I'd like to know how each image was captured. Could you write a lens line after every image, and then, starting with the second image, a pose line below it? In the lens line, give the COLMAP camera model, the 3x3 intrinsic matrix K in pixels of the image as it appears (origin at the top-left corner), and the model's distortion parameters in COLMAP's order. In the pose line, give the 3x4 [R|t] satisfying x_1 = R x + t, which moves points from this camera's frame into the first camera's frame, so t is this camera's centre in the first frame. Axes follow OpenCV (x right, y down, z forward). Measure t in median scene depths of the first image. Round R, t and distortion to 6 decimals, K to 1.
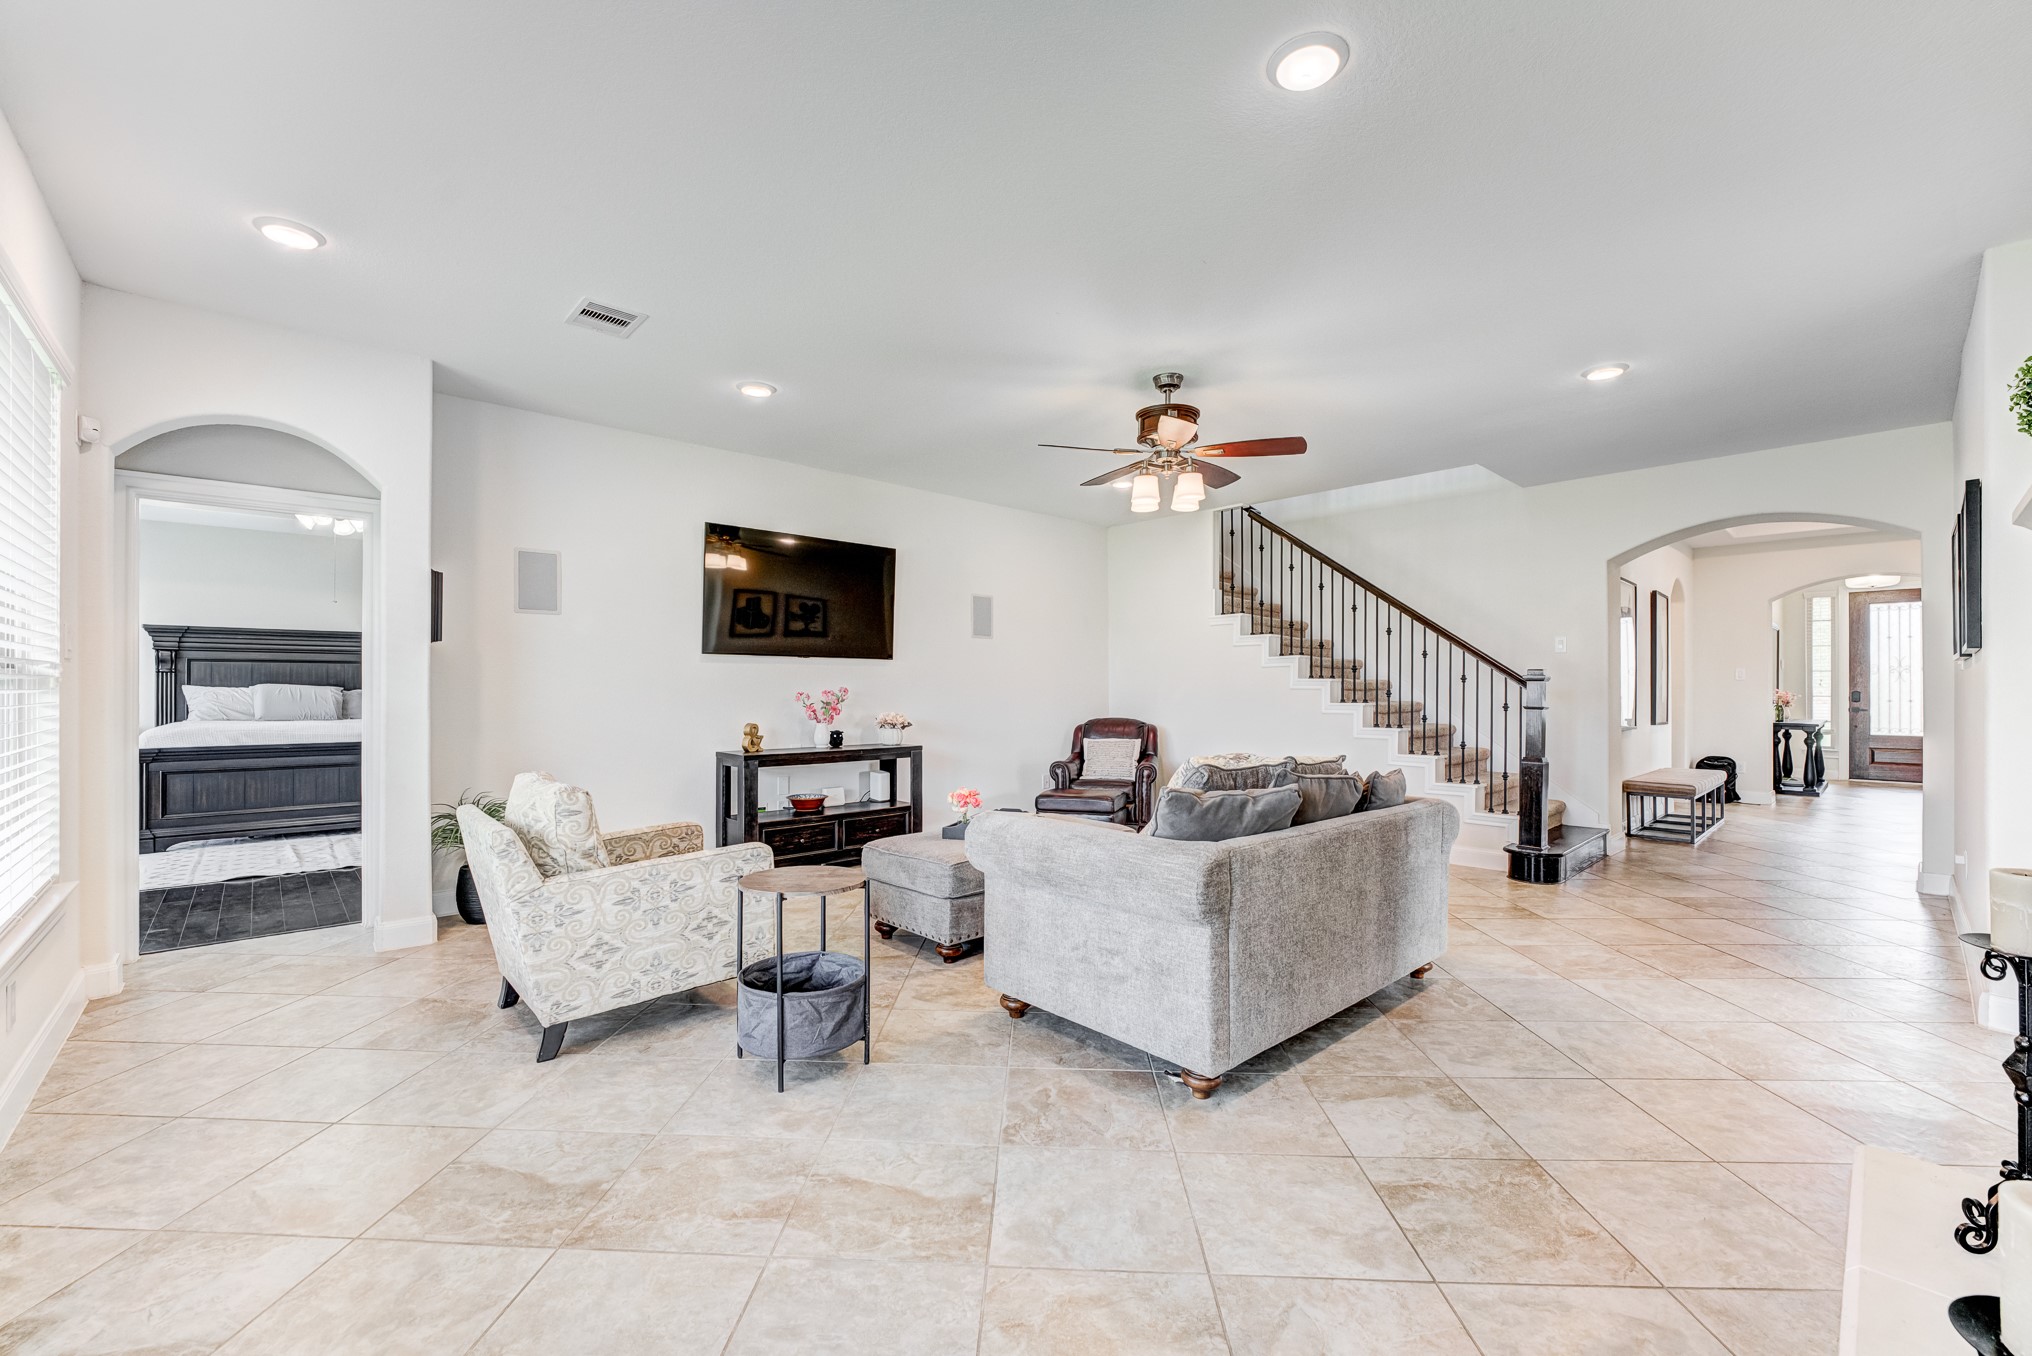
lens RADIAL K [[829.9, 0, 1009.8], [0, 829.9, 679.2], [0, 0, 1]] dist [-0.014492, 0.001090]
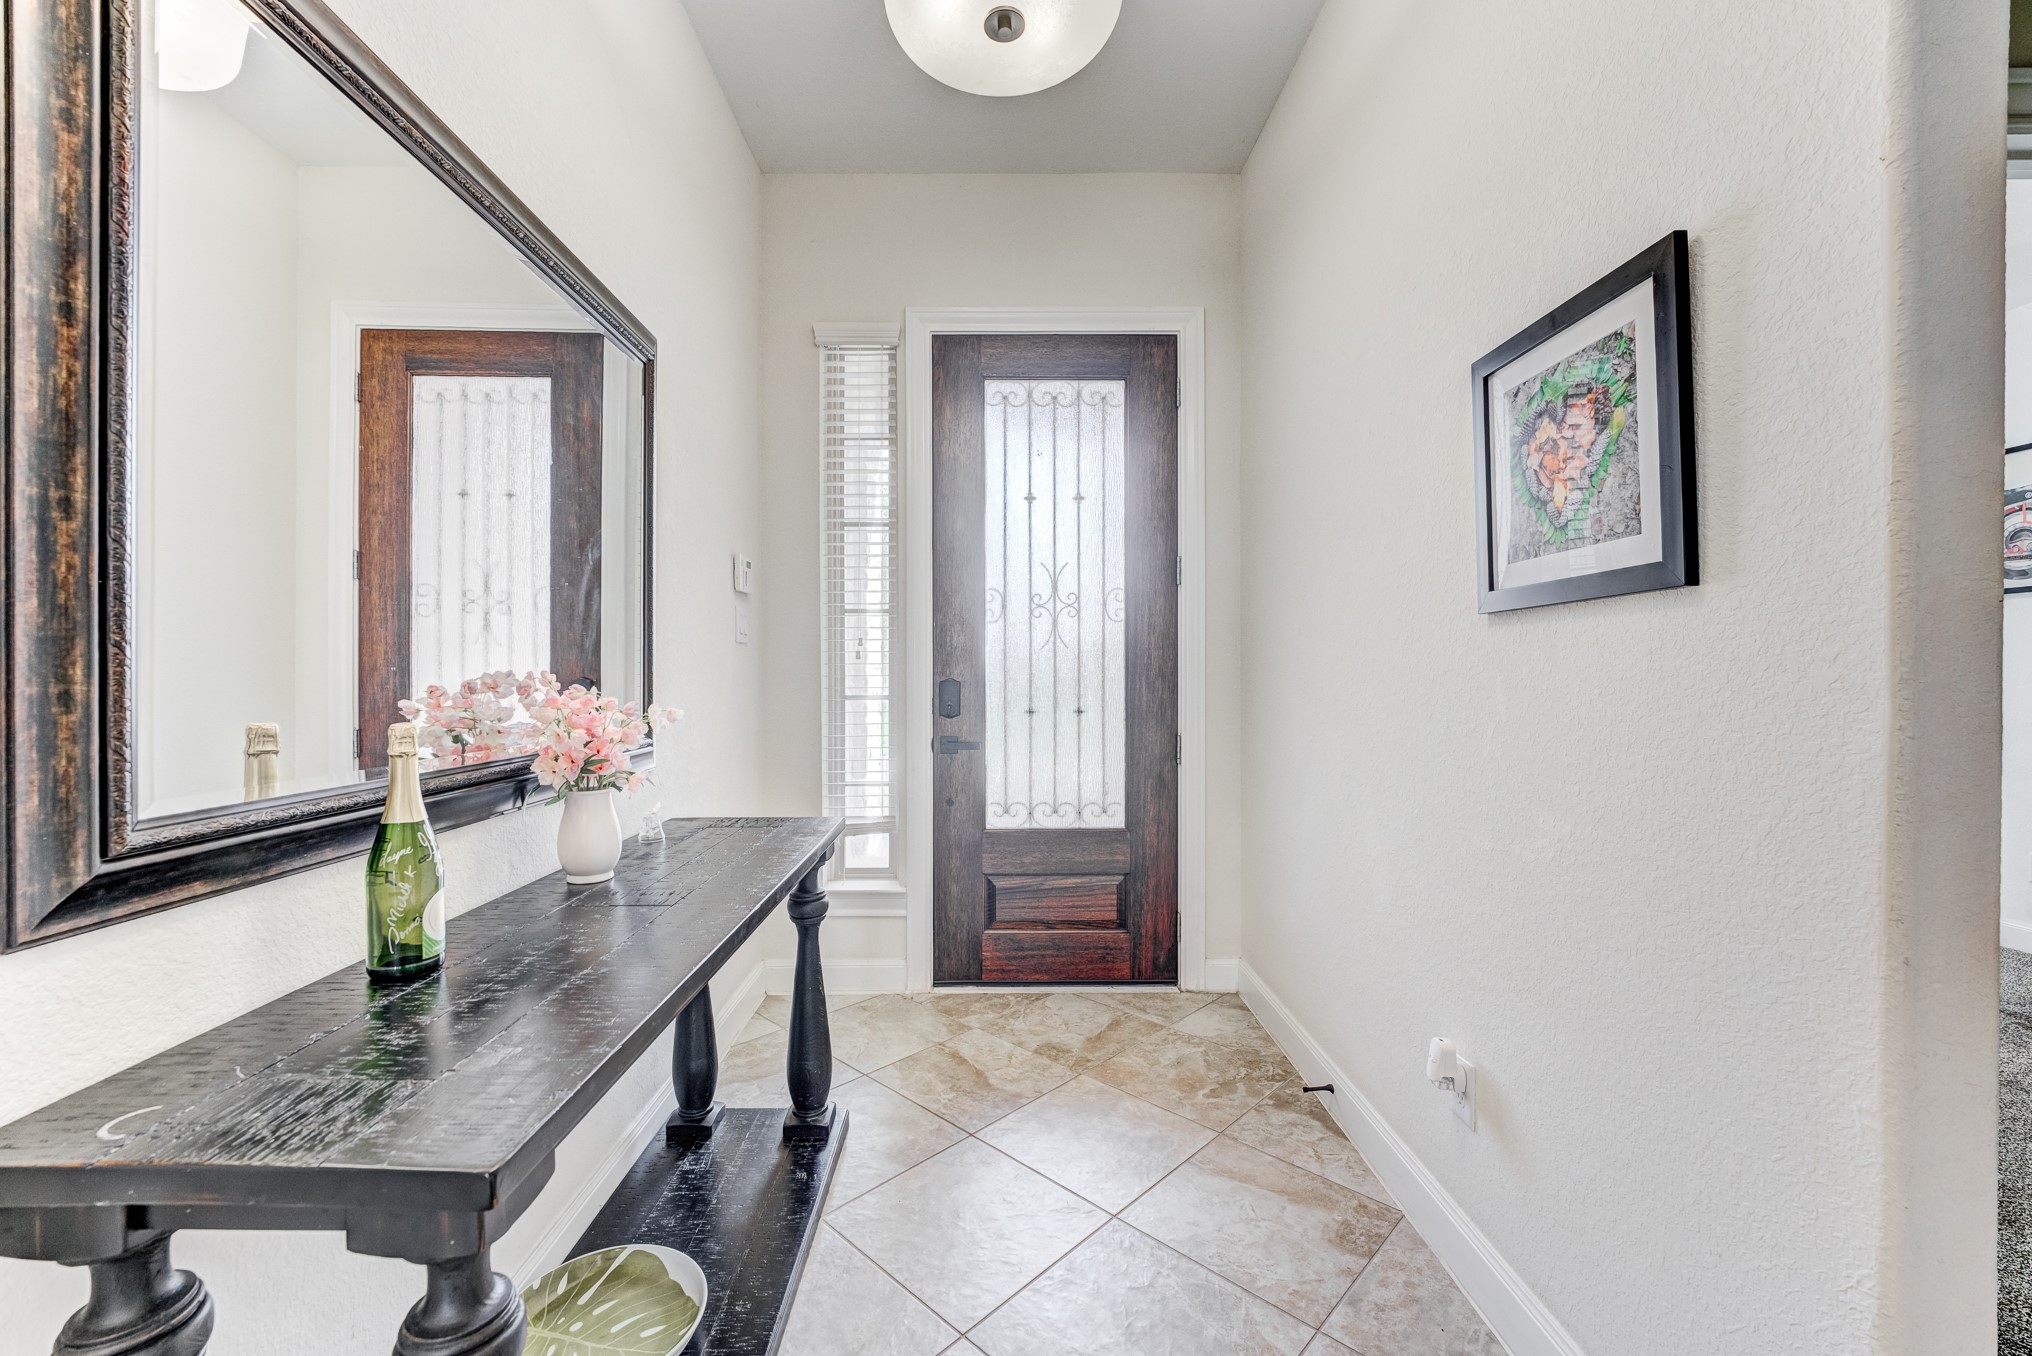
lens RADIAL K [[829.9, 0, 1007.5], [0, 829.9, 676.7], [0, 0, 1]] dist [-0.014492, 0.001090]
pose [[0.645346, 0.001348, 0.763890, 0.830674], [-0.000649, 0.999999, -0.001216, 0.014063], [-0.763890, 0.000289, 0.645346, 0.802192]]
